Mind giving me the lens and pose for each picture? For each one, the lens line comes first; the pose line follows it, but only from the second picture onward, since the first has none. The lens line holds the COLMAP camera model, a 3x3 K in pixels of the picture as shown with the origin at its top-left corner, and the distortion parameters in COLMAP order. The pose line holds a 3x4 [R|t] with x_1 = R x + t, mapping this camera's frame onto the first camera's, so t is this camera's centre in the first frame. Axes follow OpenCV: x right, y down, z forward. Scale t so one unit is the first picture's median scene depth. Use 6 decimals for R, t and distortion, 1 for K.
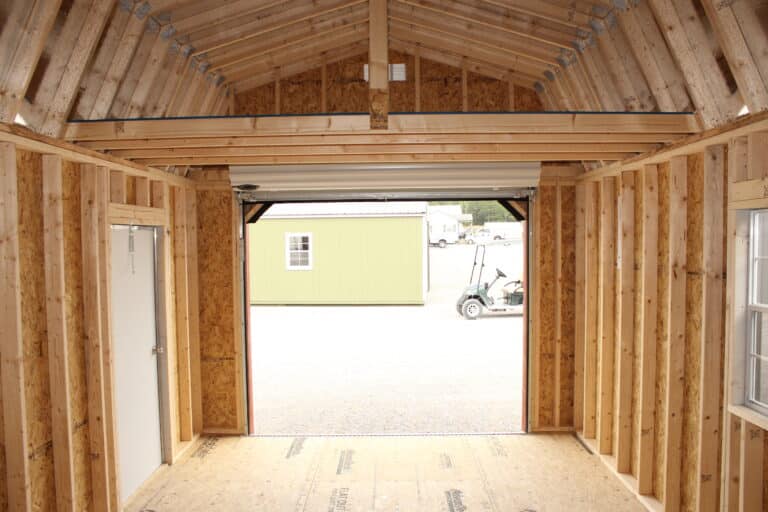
lens RADIAL K [[644.5, 0, 381.1], [0, 644.5, 270.1], [0, 0, 1]] dist [-0.172402, 0.156073]
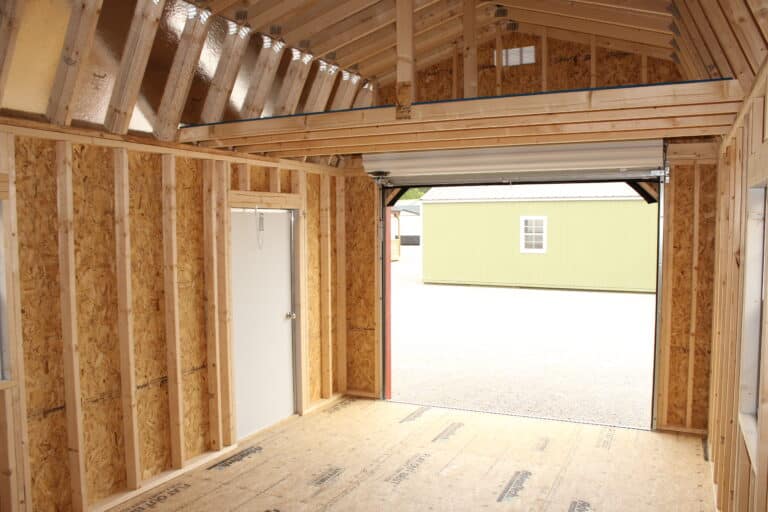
lens RADIAL K [[644.5, 0, 381.1], [0, 644.5, 270.1], [0, 0, 1]] dist [-0.172402, 0.156073]
pose [[0.906588, 0.034875, -0.420574, 0.251225], [-0.023657, 0.999212, 0.031862, 0.000785], [0.421354, -0.018937, 0.906699, -0.002160]]
